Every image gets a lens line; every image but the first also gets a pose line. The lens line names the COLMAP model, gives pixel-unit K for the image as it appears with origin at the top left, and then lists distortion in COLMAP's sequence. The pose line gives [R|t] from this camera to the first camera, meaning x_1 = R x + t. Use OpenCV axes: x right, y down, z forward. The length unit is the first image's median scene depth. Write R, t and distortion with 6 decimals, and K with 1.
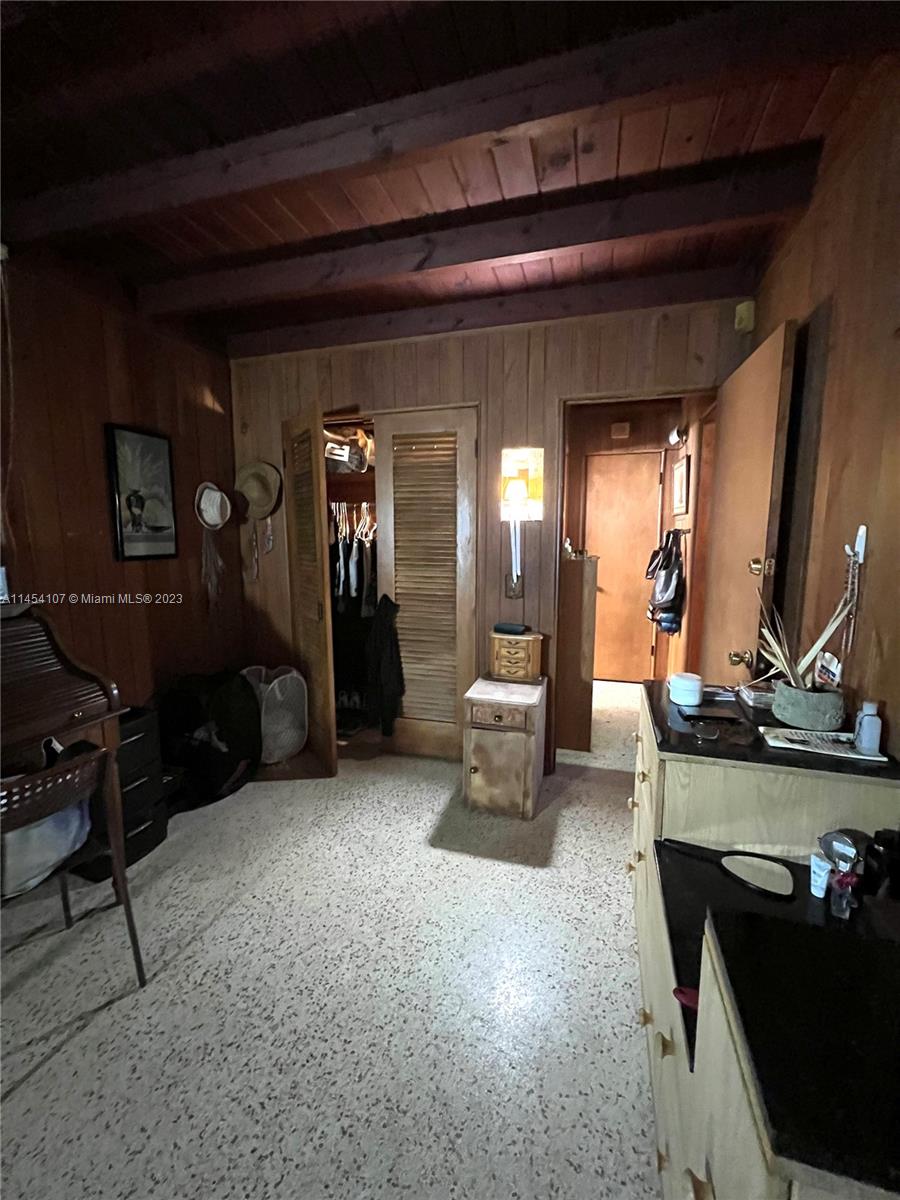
lens RADIAL K [[480.0, 0, 450.0], [0, 480.0, 600.0], [0, 0, 1]] dist [-0.000601, 0.000013]
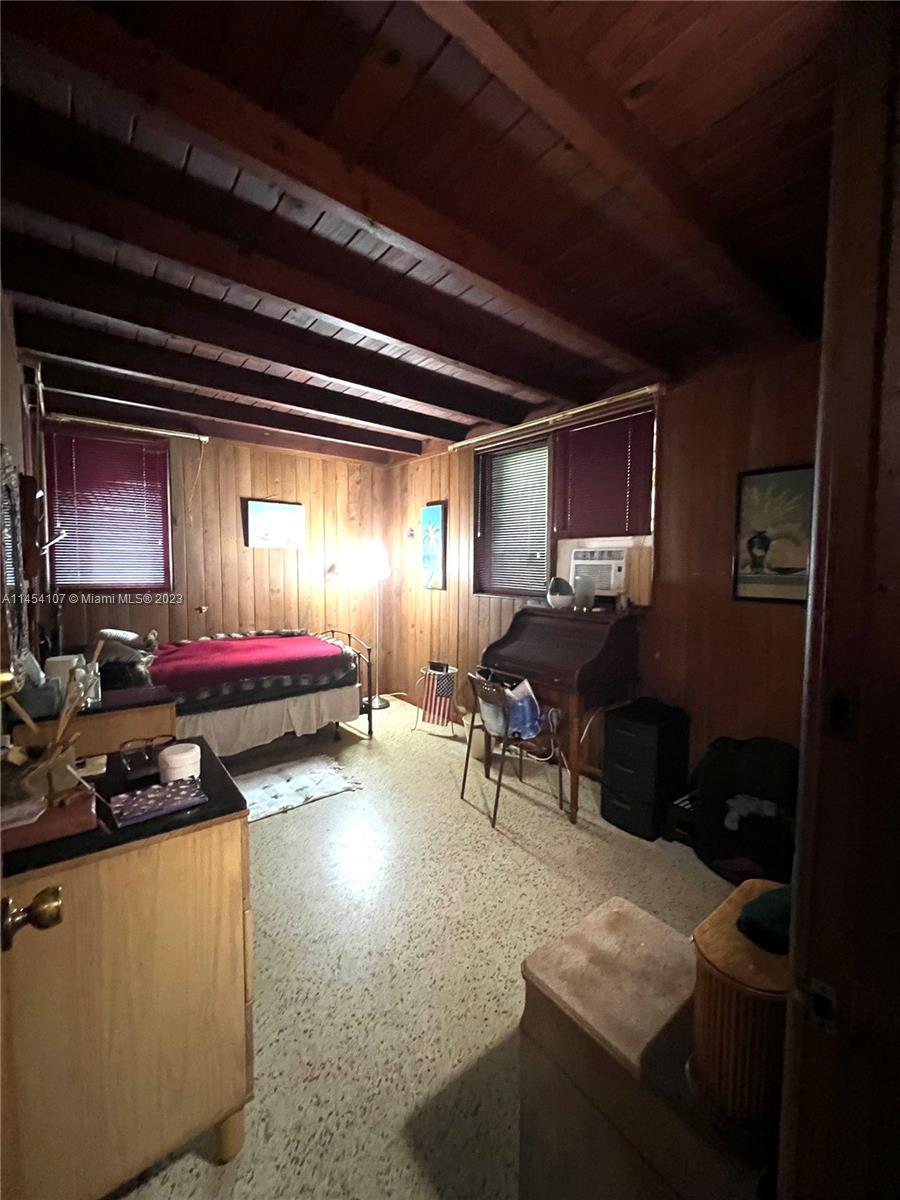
lens RADIAL K [[480.0, 0, 450.0], [0, 480.0, 600.0], [0, 0, 1]] dist [-0.000601, 0.000013]
pose [[-0.575980, 0.055329, -0.815589, 0.527832], [-0.122438, 0.980613, 0.152991, -0.164107], [0.808242, 0.187979, -0.558040, 1.064080]]
